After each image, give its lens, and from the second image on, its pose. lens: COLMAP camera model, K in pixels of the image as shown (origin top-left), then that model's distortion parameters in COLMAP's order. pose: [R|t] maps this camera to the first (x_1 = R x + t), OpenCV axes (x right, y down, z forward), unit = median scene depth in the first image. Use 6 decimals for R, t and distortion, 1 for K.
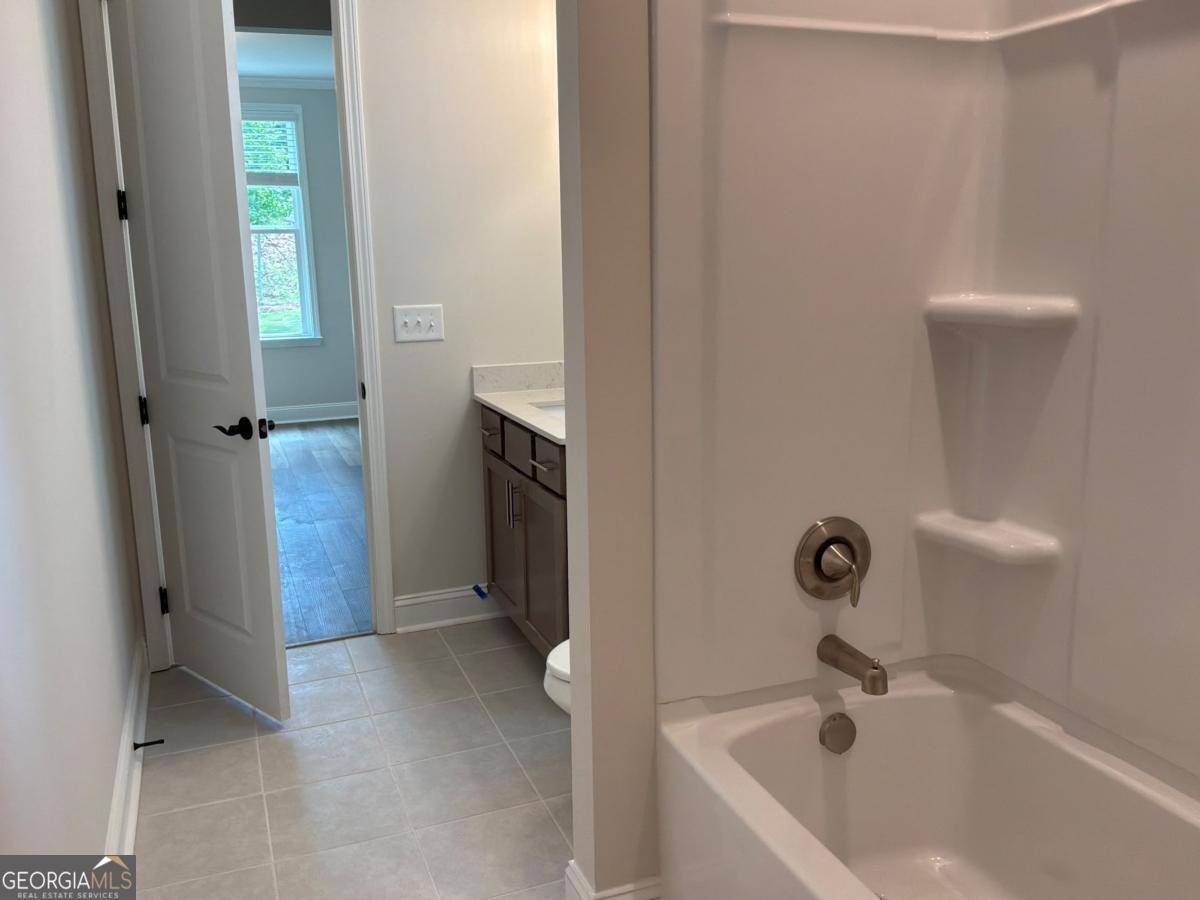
lens RADIAL K [[993.1, 0, 600.0], [0, 993.1, 450.0], [0, 0, 1]] dist [0.119567, -0.242934]
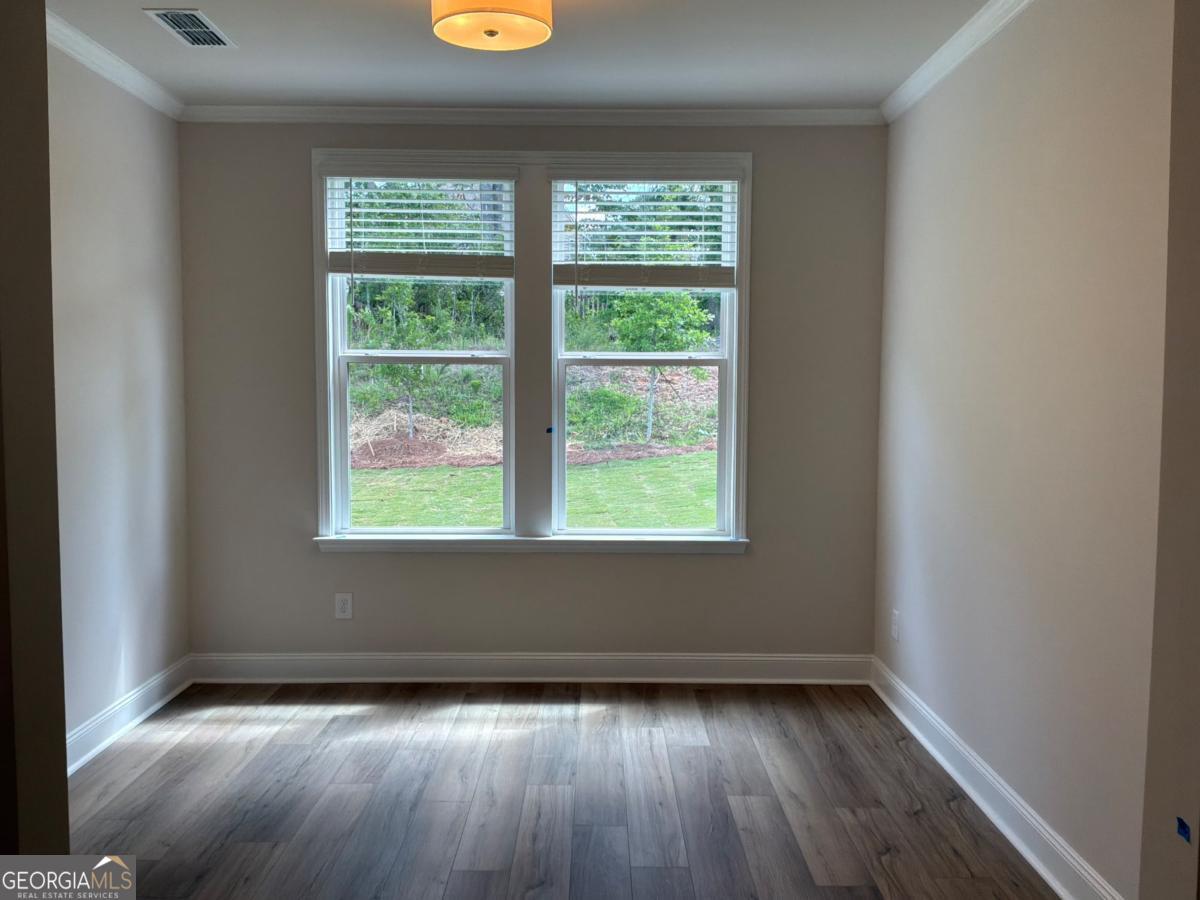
lens RADIAL K [[993.1, 0, 600.0], [0, 993.1, 450.0], [0, 0, 1]] dist [0.119567, -0.242934]
pose [[0.931930, 0.046580, -0.359635, -0.158434], [-0.094196, 0.988769, -0.116027, -0.093121], [0.350192, 0.142005, 0.925851, 0.444894]]
